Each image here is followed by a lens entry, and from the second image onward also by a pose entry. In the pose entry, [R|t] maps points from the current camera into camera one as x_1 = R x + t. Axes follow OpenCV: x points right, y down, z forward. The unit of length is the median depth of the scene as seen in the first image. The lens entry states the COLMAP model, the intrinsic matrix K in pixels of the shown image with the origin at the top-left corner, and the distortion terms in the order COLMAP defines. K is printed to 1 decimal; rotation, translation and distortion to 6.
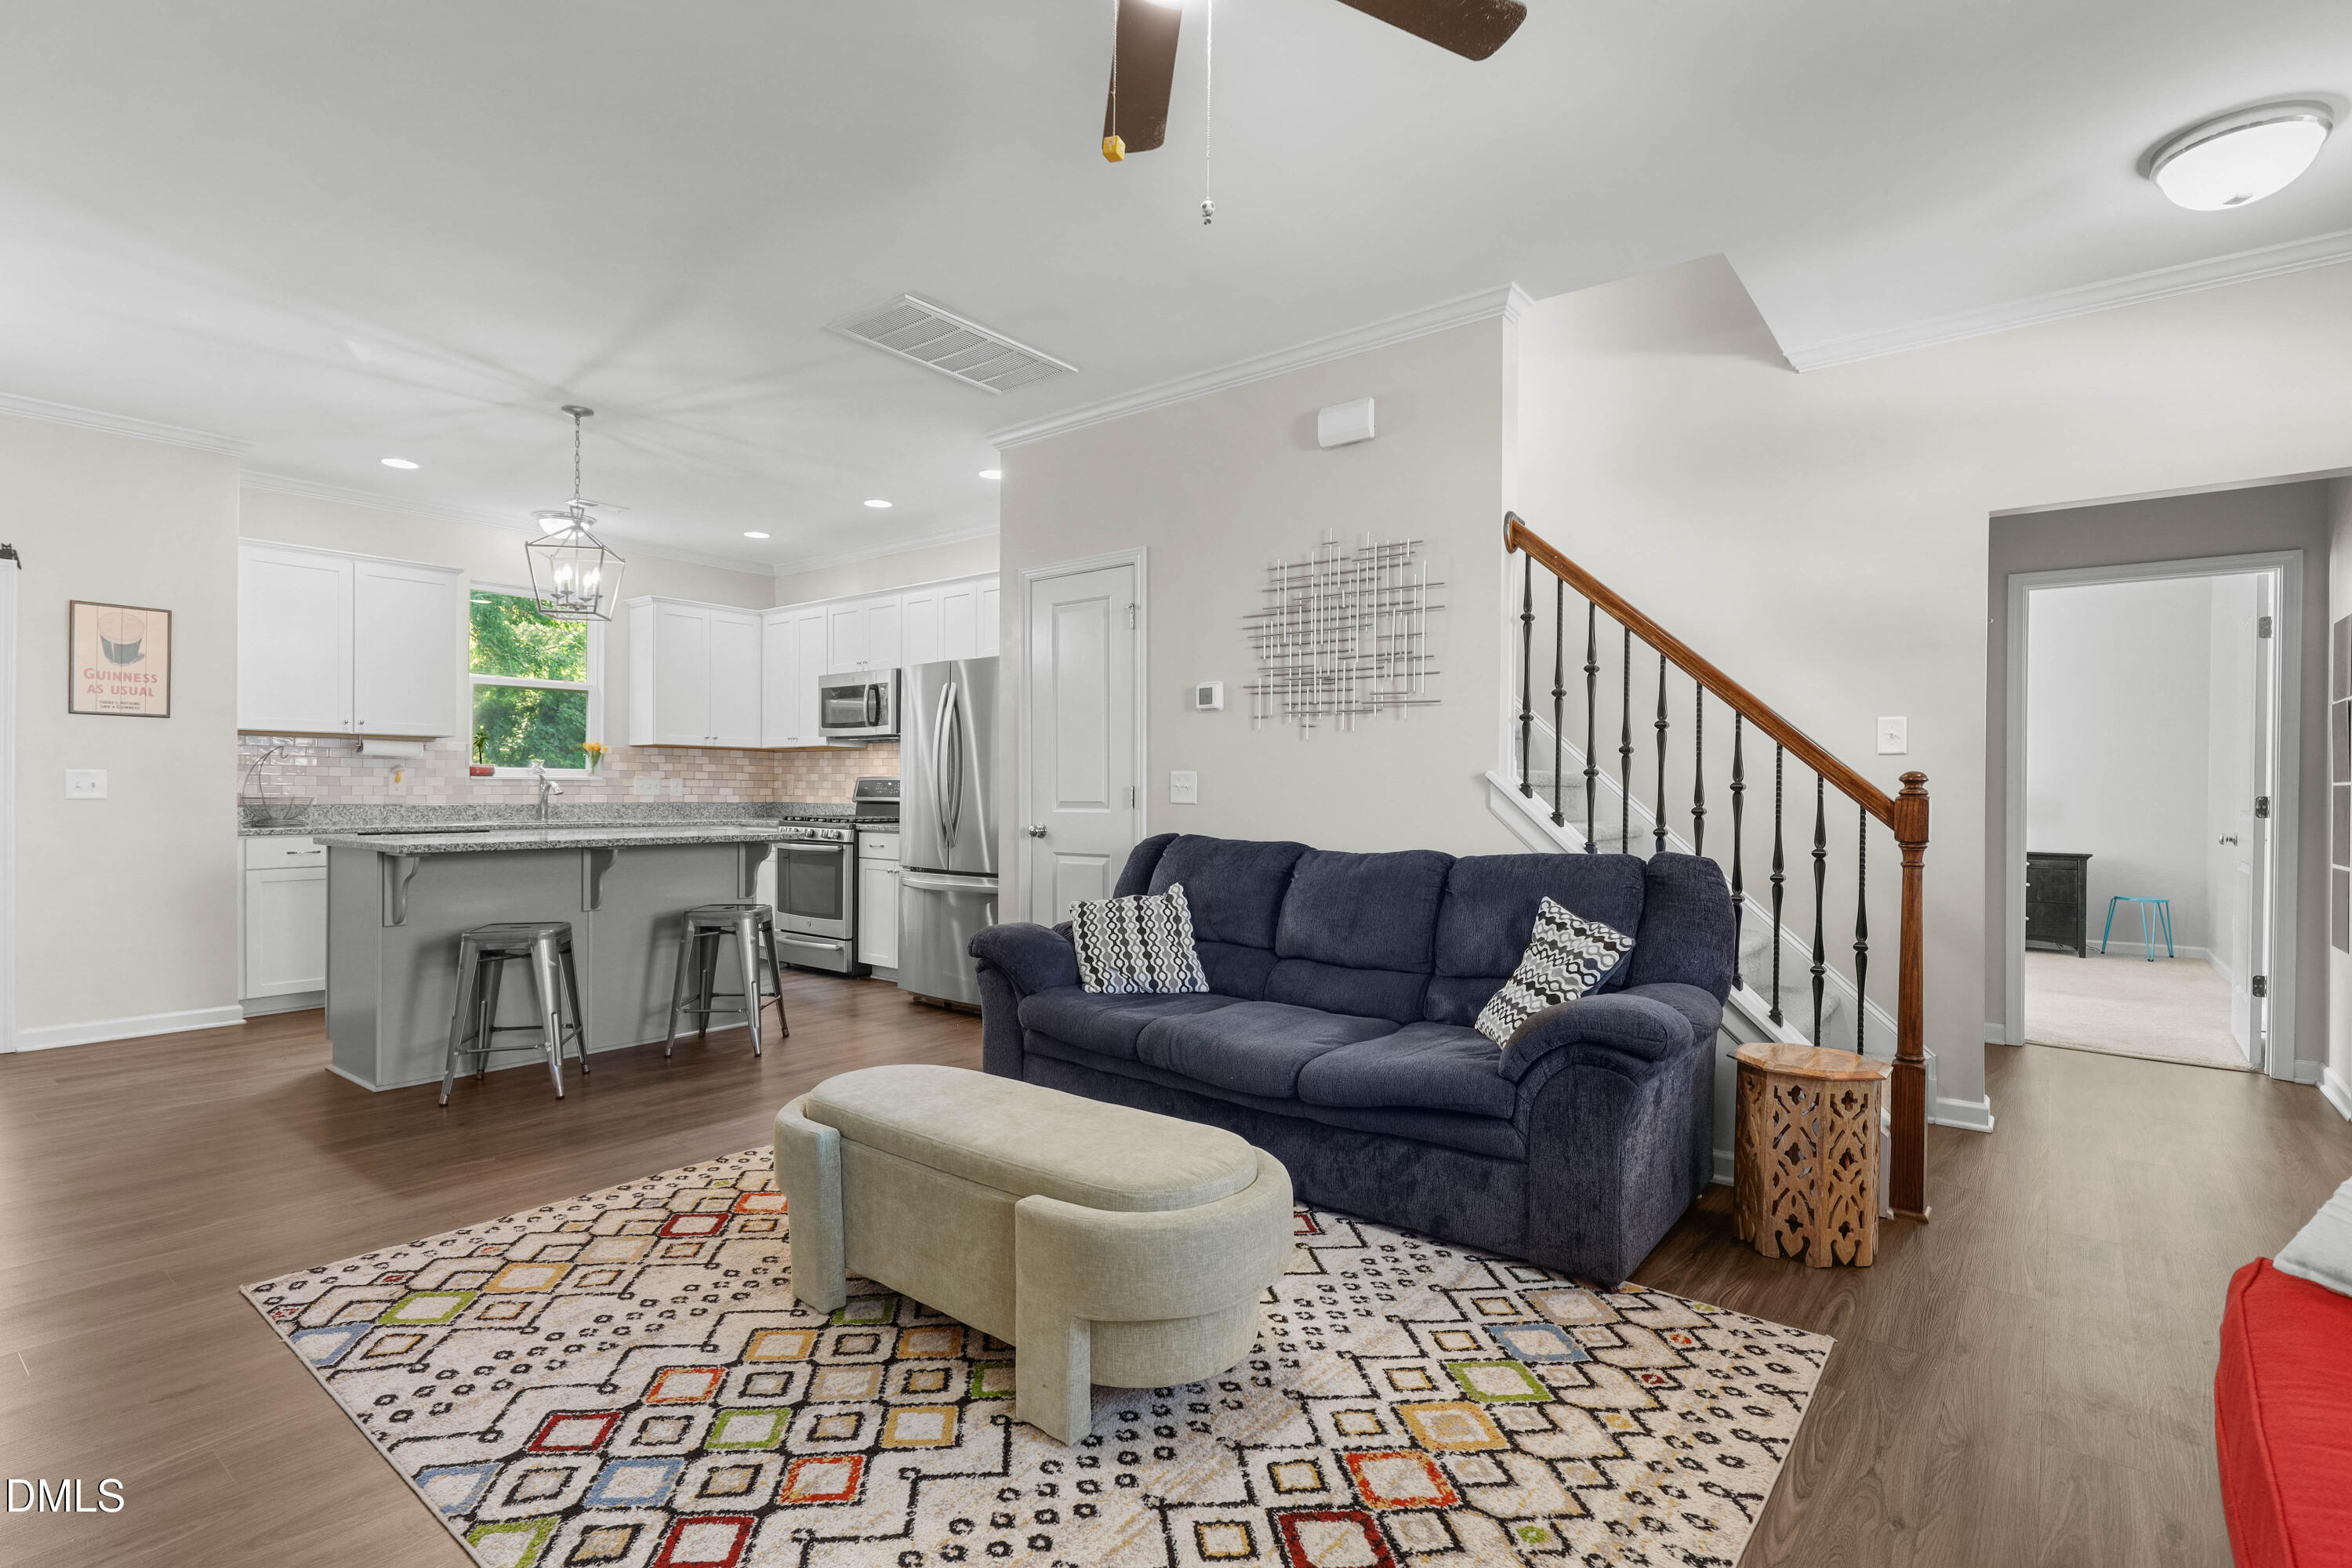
lens RADIAL K [[1128.2, 0, 1183.4], [0, 1128.2, 781.1], [0, 0, 1]] dist [-0.003430, -0.000359]
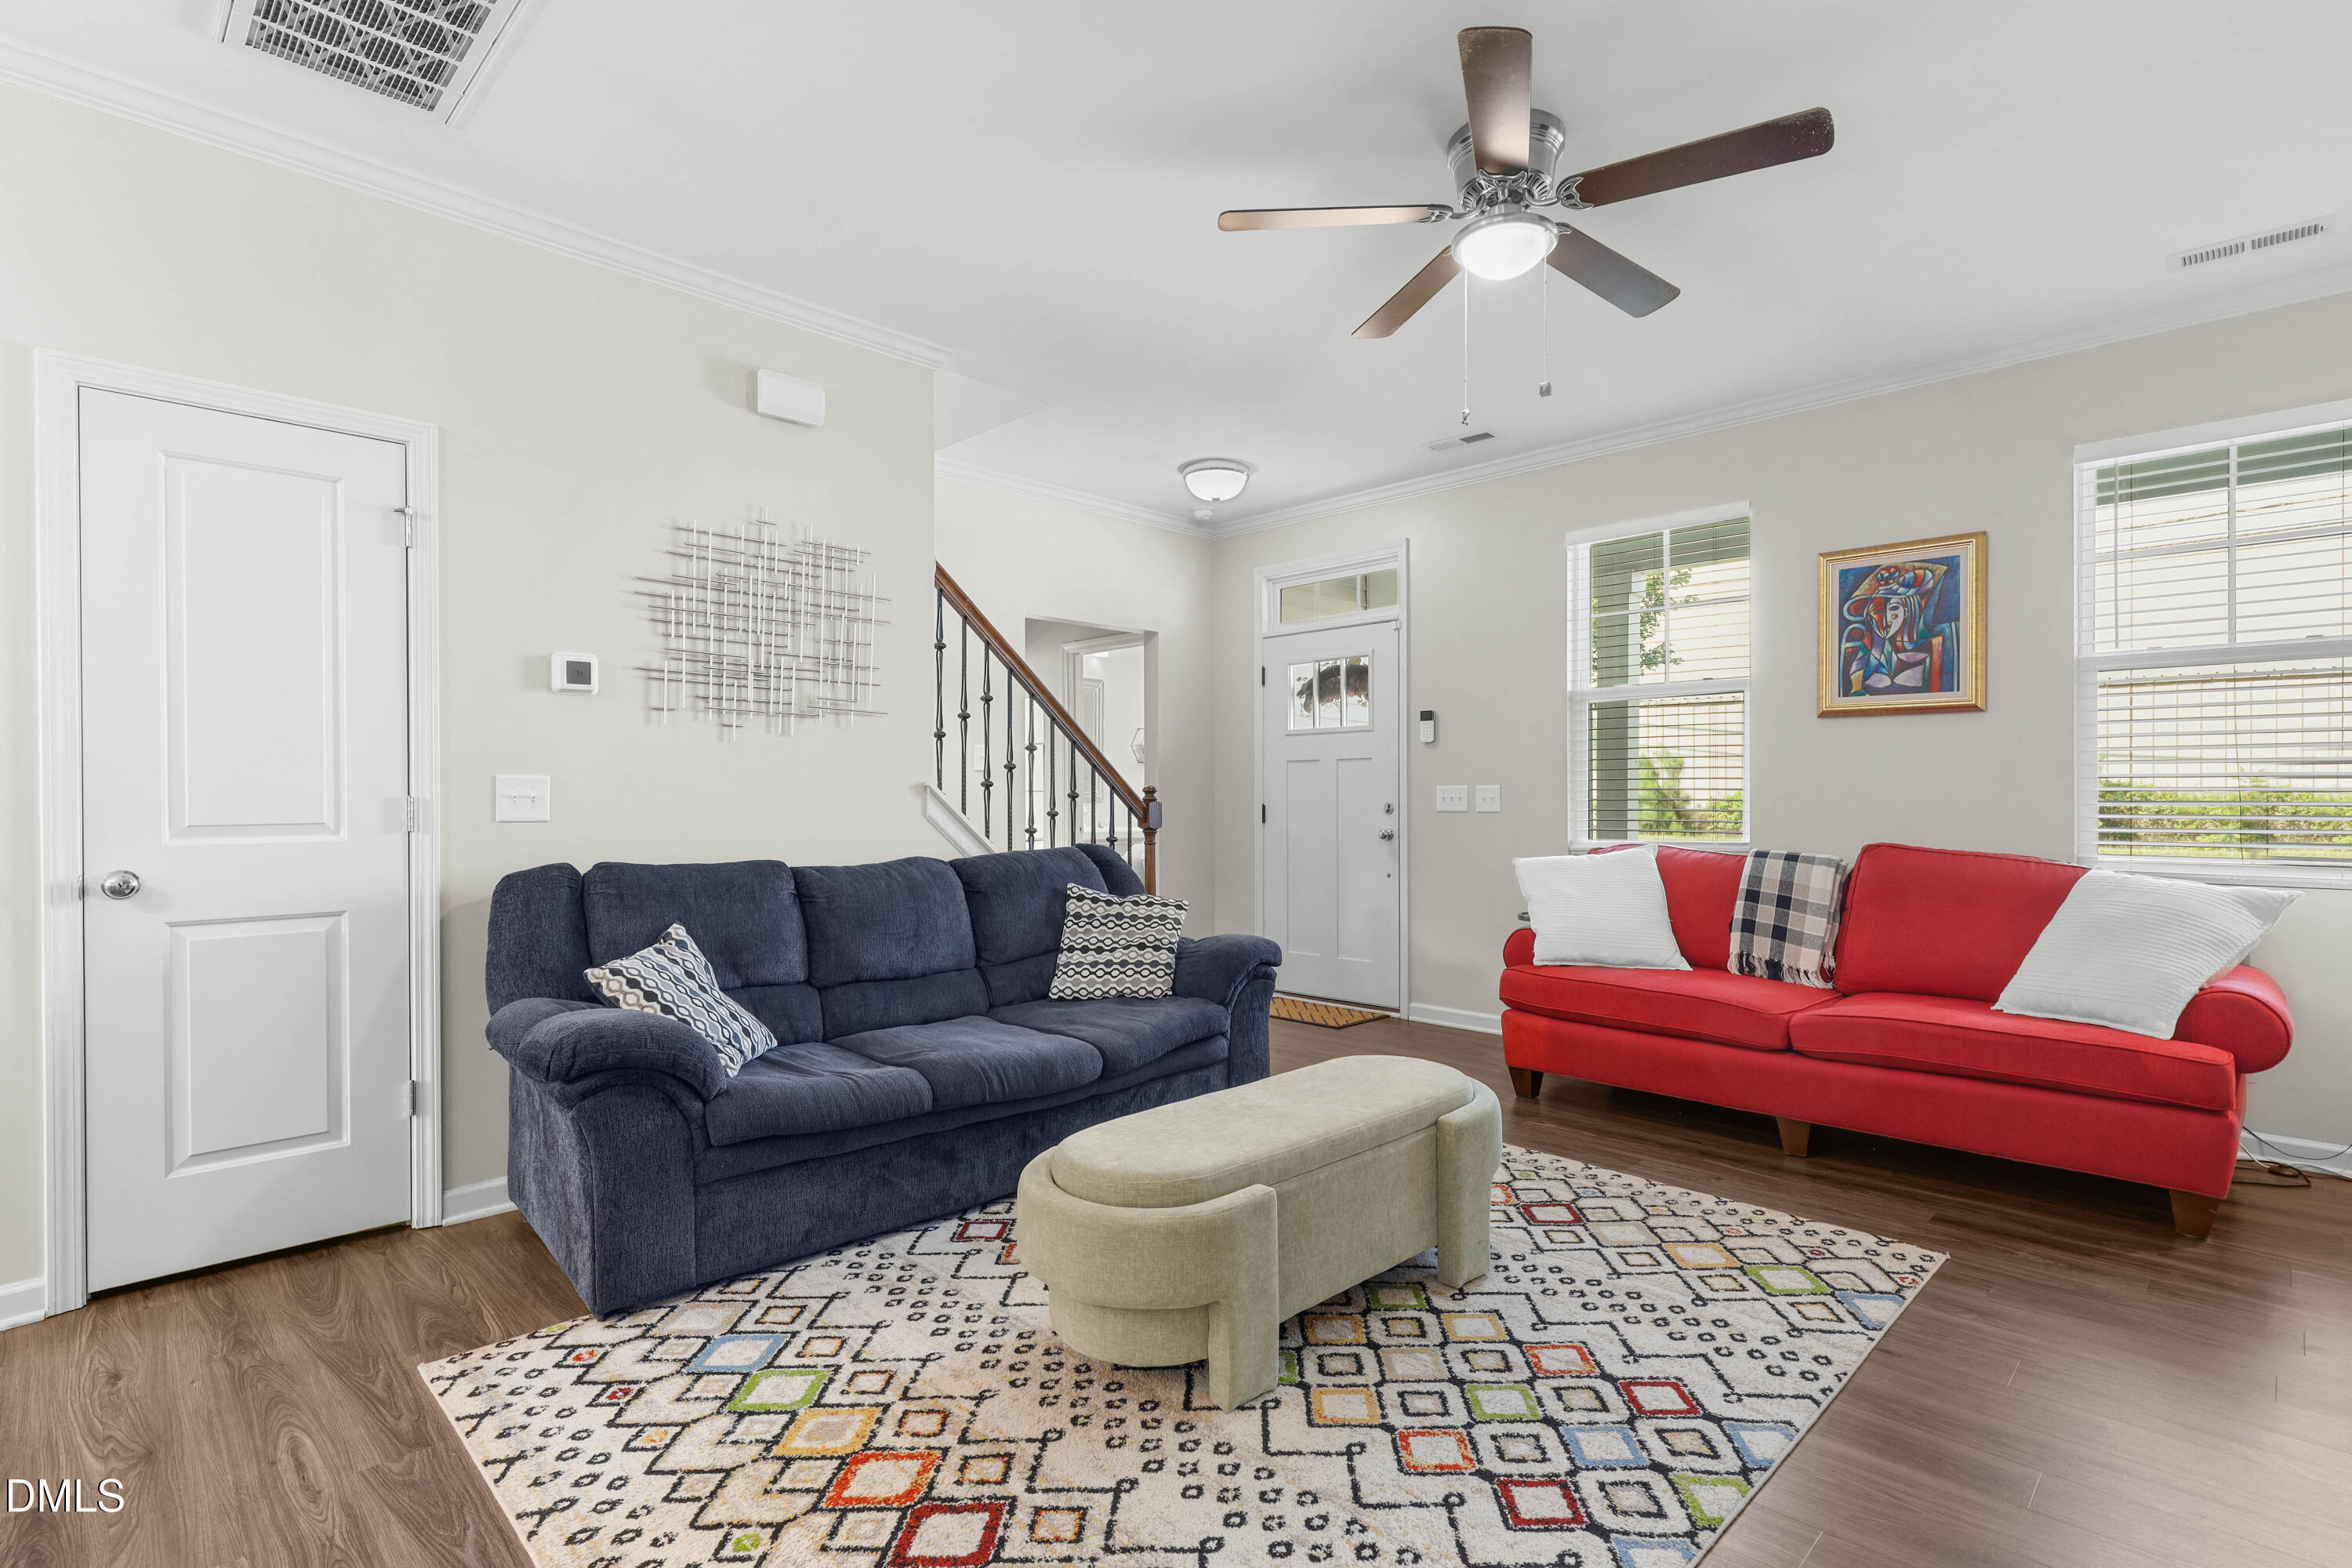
lens RADIAL K [[1128.2, 0, 1183.4], [0, 1128.2, 781.1], [0, 0, 1]] dist [-0.003430, -0.000359]
pose [[0.111291, 0.006615, 0.993766, -0.733870], [-0.006296, 0.999962, -0.005951, -0.003841], [-0.993768, -0.005594, 0.111329, 0.584038]]
